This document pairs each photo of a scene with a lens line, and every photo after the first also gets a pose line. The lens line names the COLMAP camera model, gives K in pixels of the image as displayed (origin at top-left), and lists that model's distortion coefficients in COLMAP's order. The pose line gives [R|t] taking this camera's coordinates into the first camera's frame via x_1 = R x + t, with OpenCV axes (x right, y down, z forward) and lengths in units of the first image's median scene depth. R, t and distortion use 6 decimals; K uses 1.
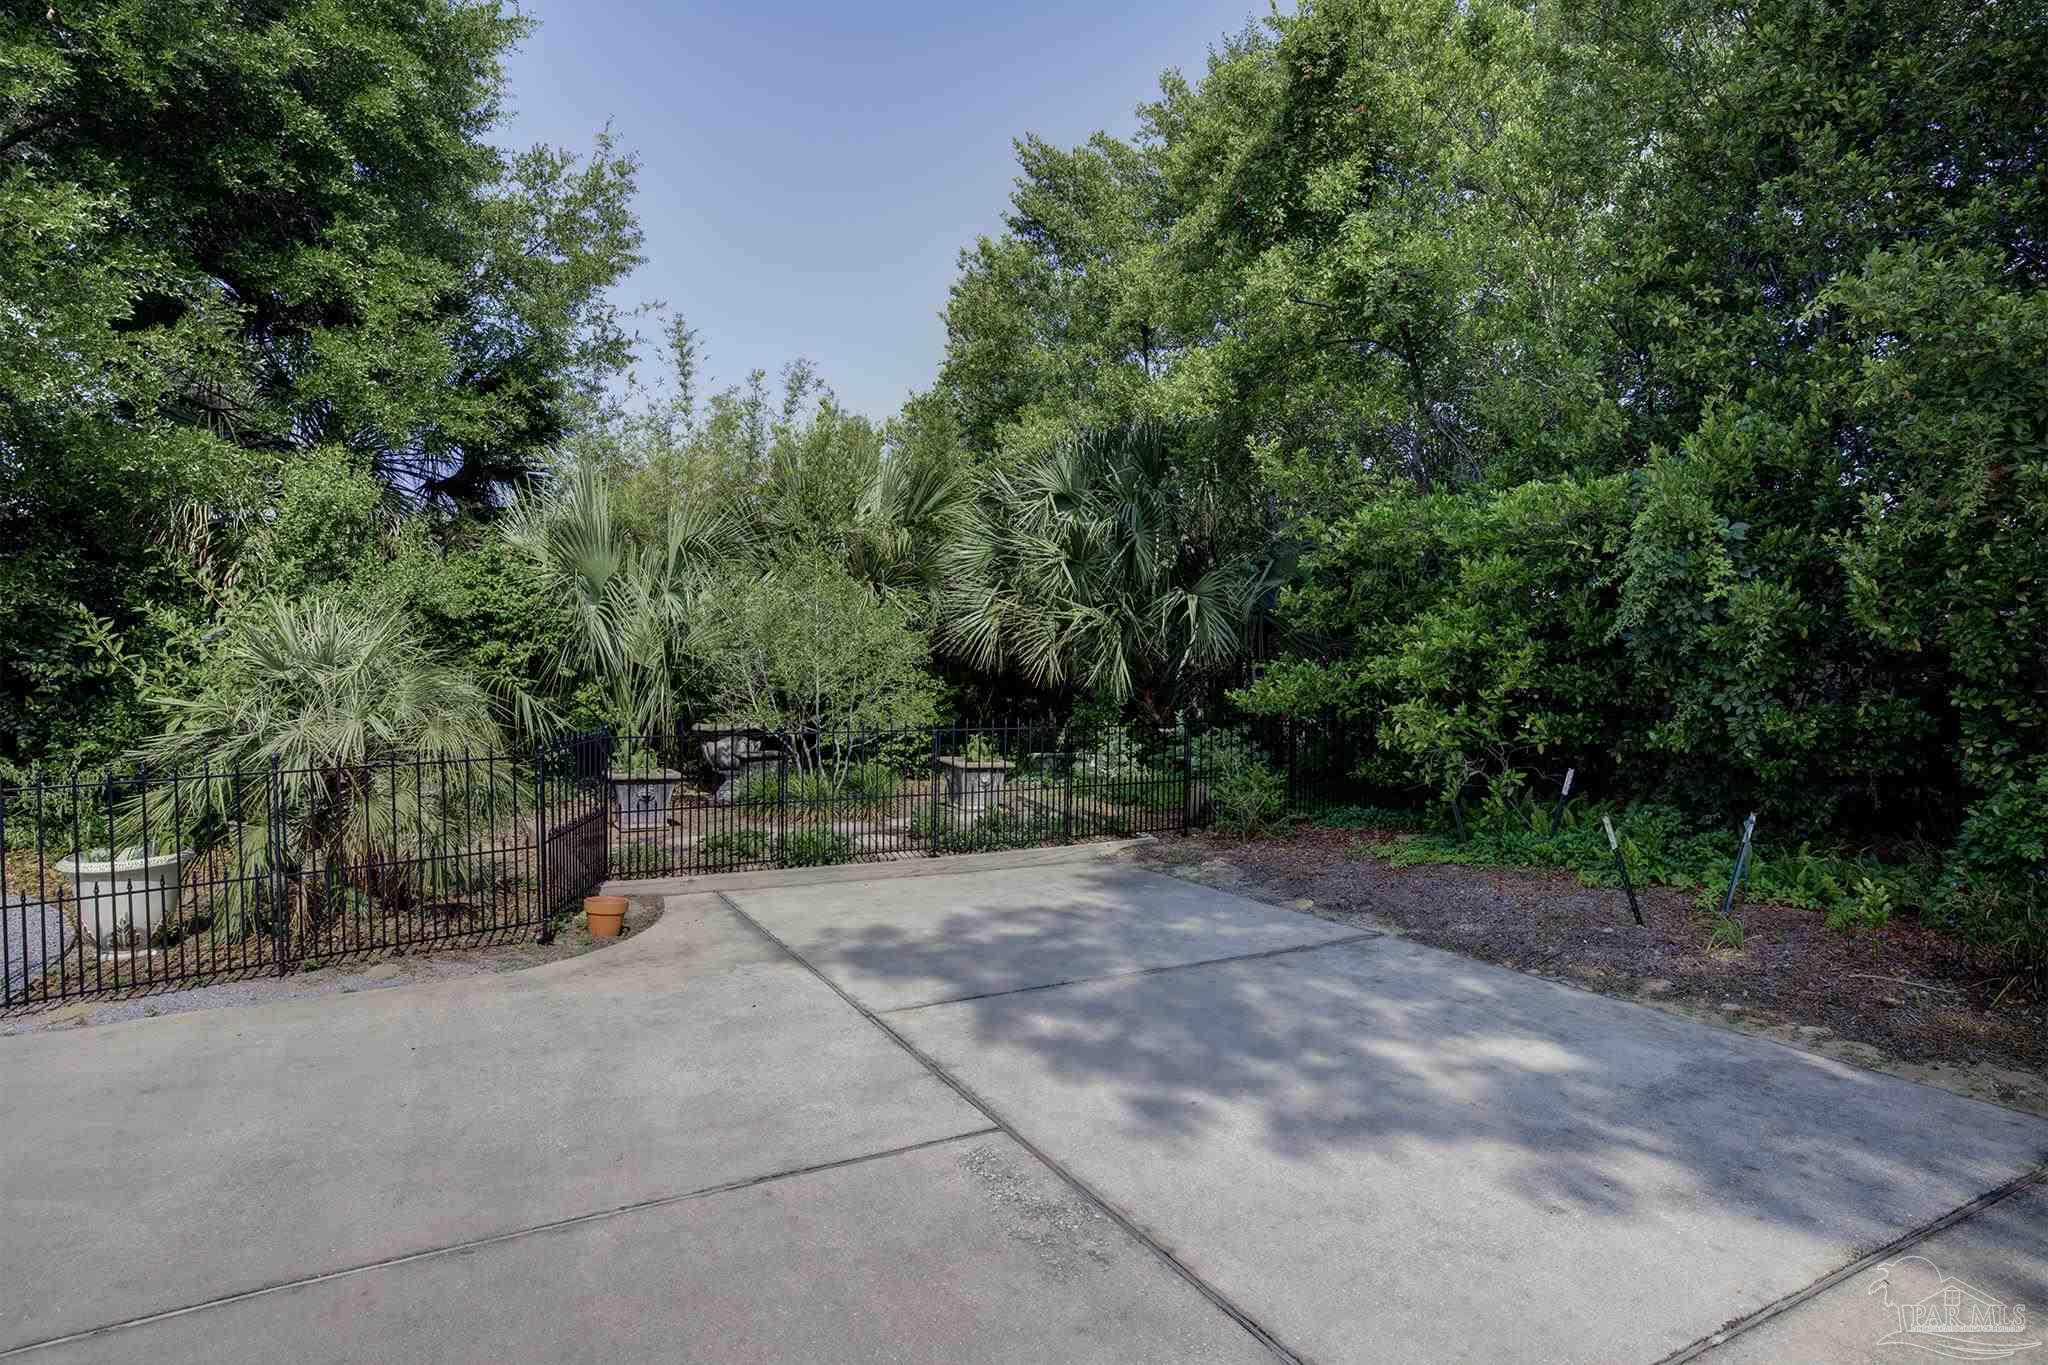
lens RADIAL K [[1041.9, 0, 1024.0], [0, 1041.9, 682.5], [0, 0, 1]] dist [-0.019948, 0.001348]
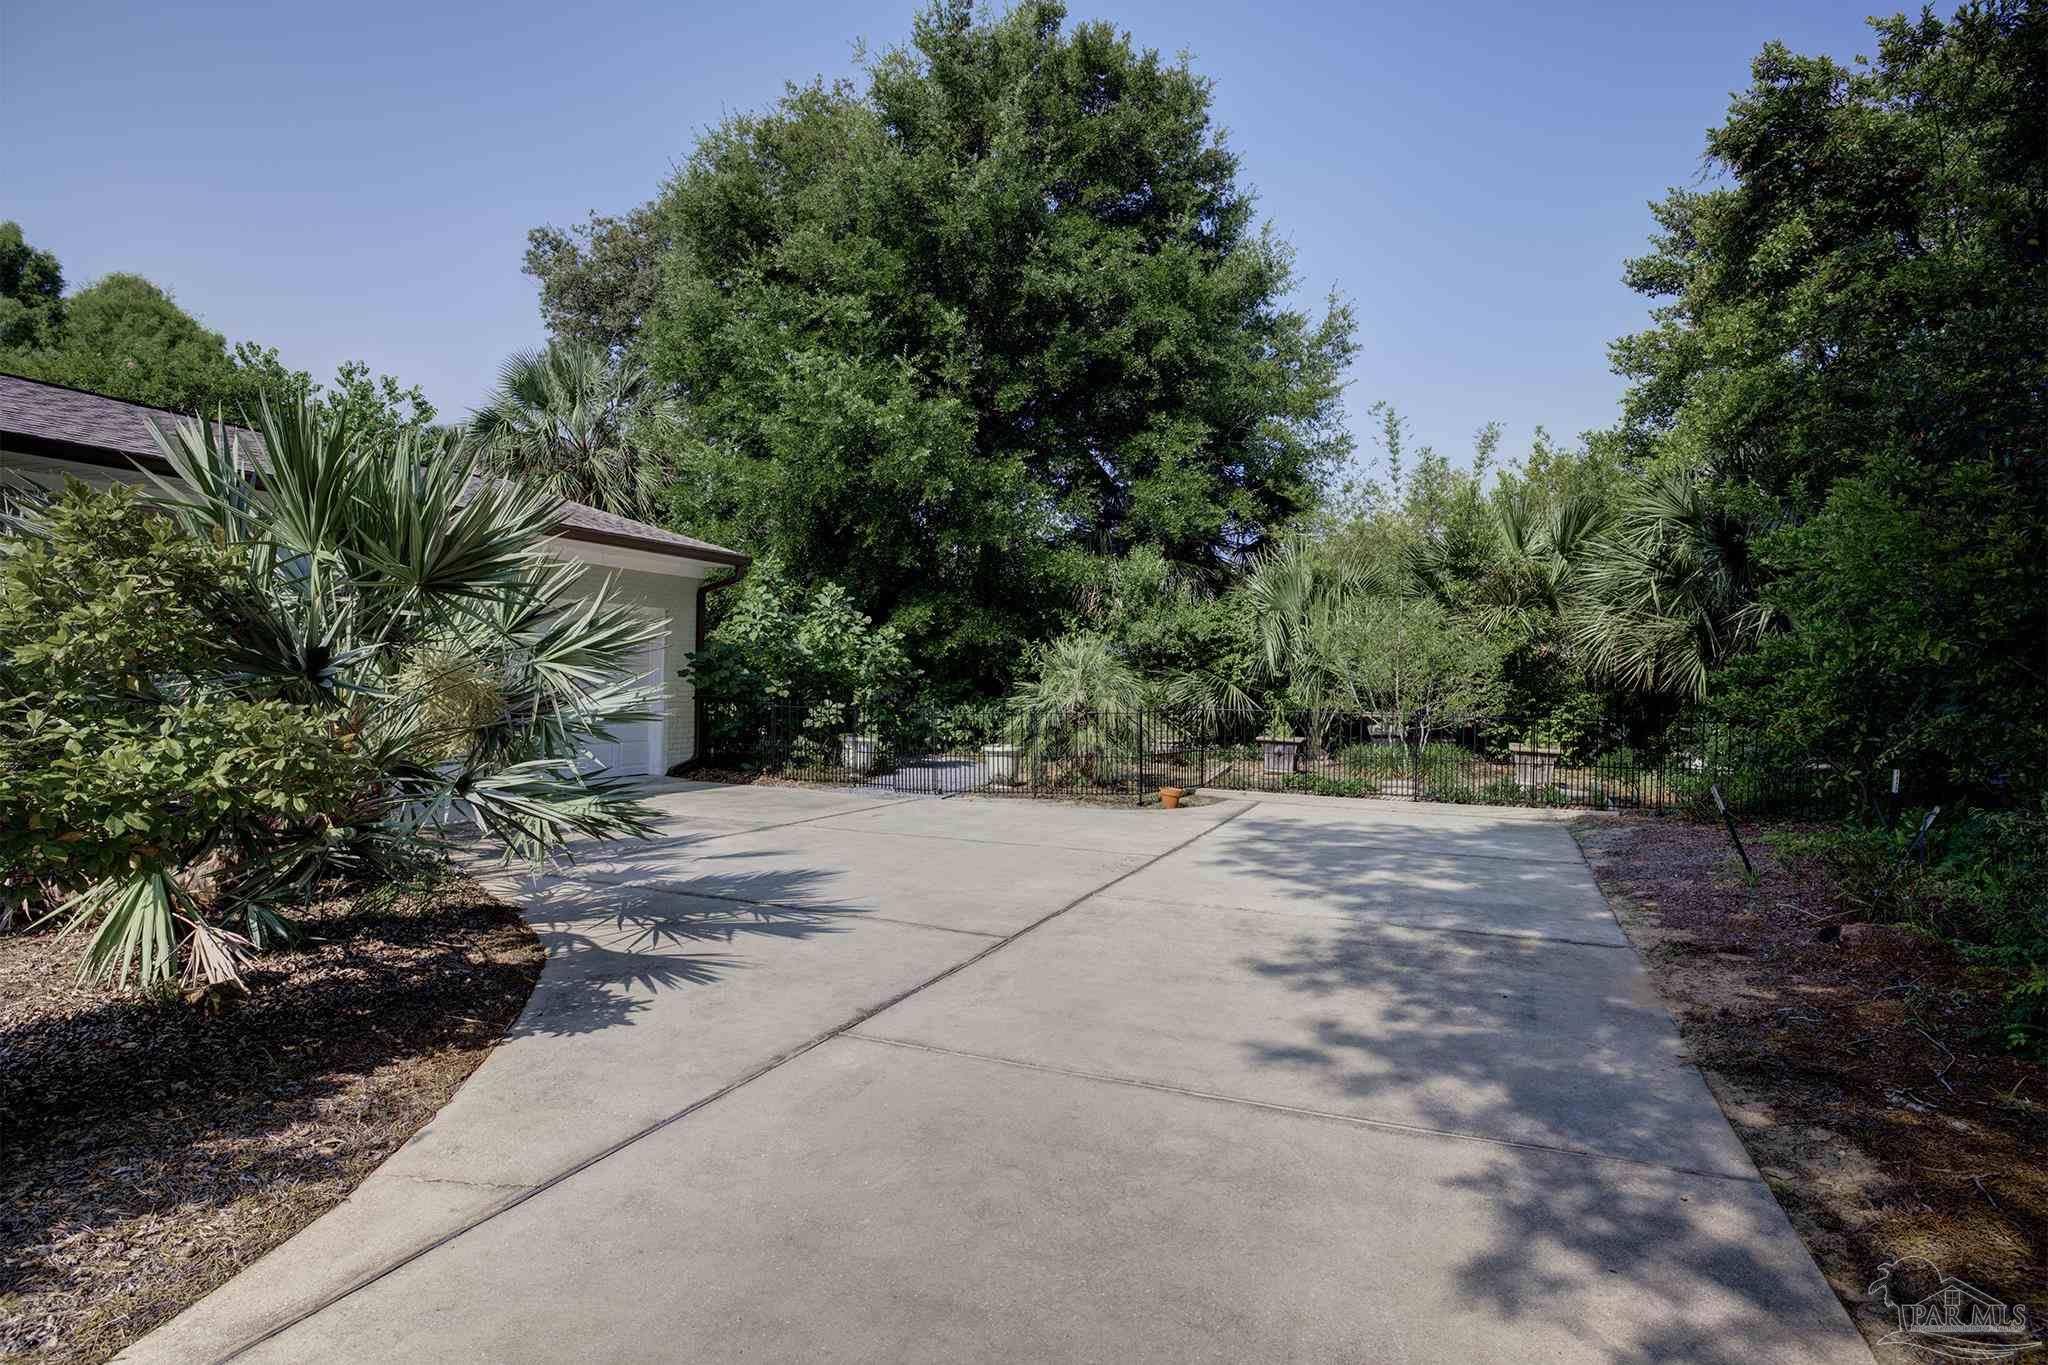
lens RADIAL K [[1041.9, 0, 1024.0], [0, 1041.9, 682.5], [0, 0, 1]] dist [-0.019948, 0.001348]
pose [[0.635101, 0.017187, -0.772238, 0.887712], [-0.024823, 0.999690, 0.001835, 0.014473], [0.772030, 0.018004, 0.635331, -0.443705]]
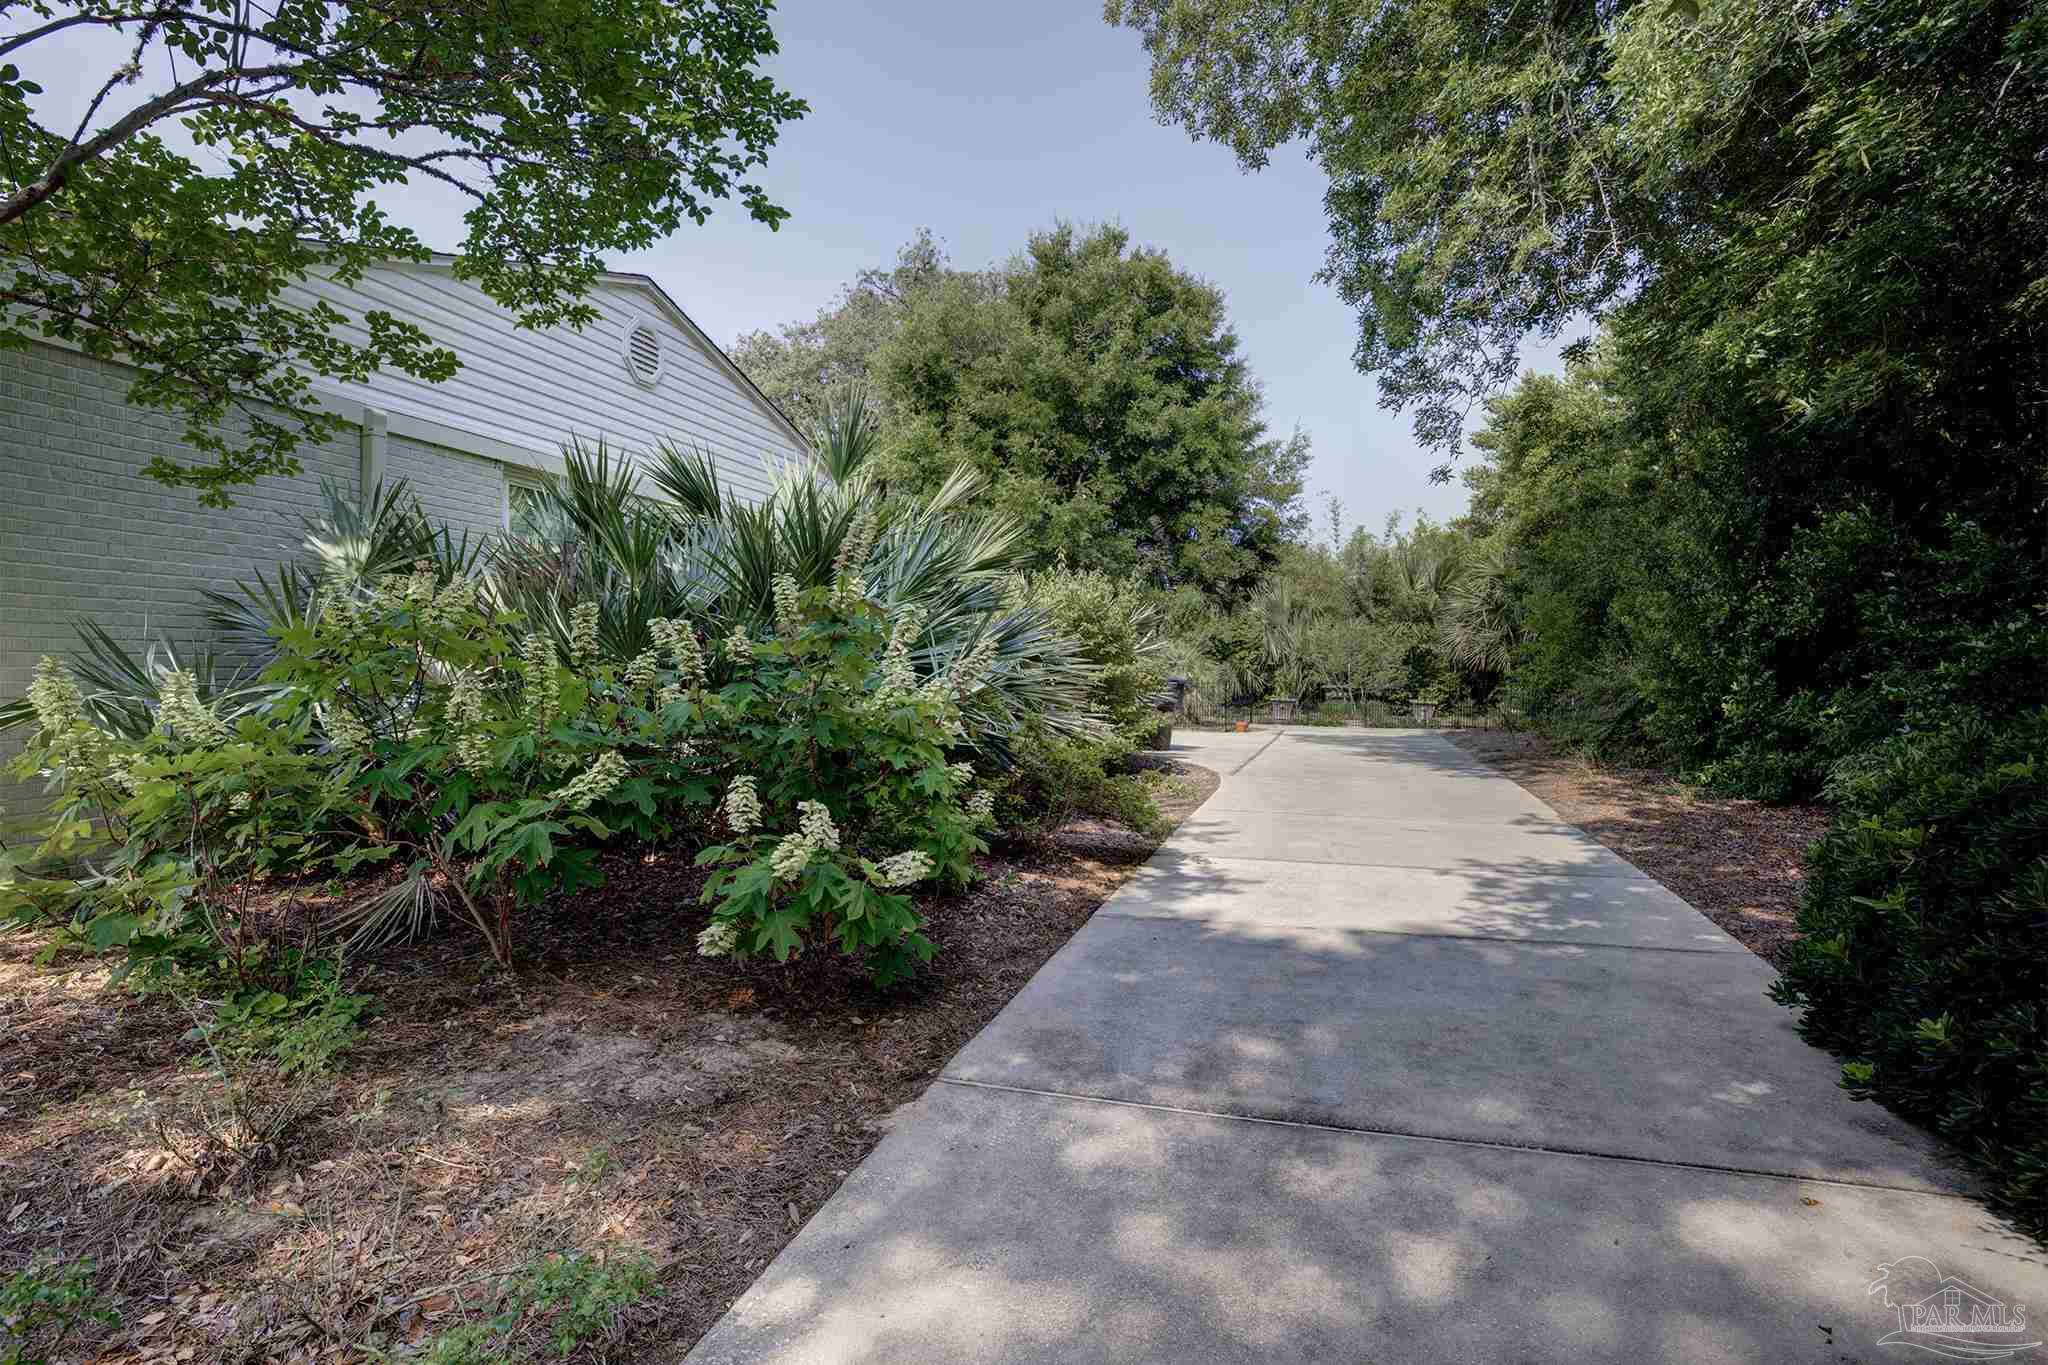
lens RADIAL K [[1041.9, 0, 1024.0], [0, 1041.9, 682.5], [0, 0, 1]] dist [-0.019948, 0.001348]
pose [[0.714520, 0.011538, -0.699520, 1.568731], [-0.018610, 0.999824, -0.002518, 0.093921], [0.699367, 0.014818, 0.714609, -2.117052]]
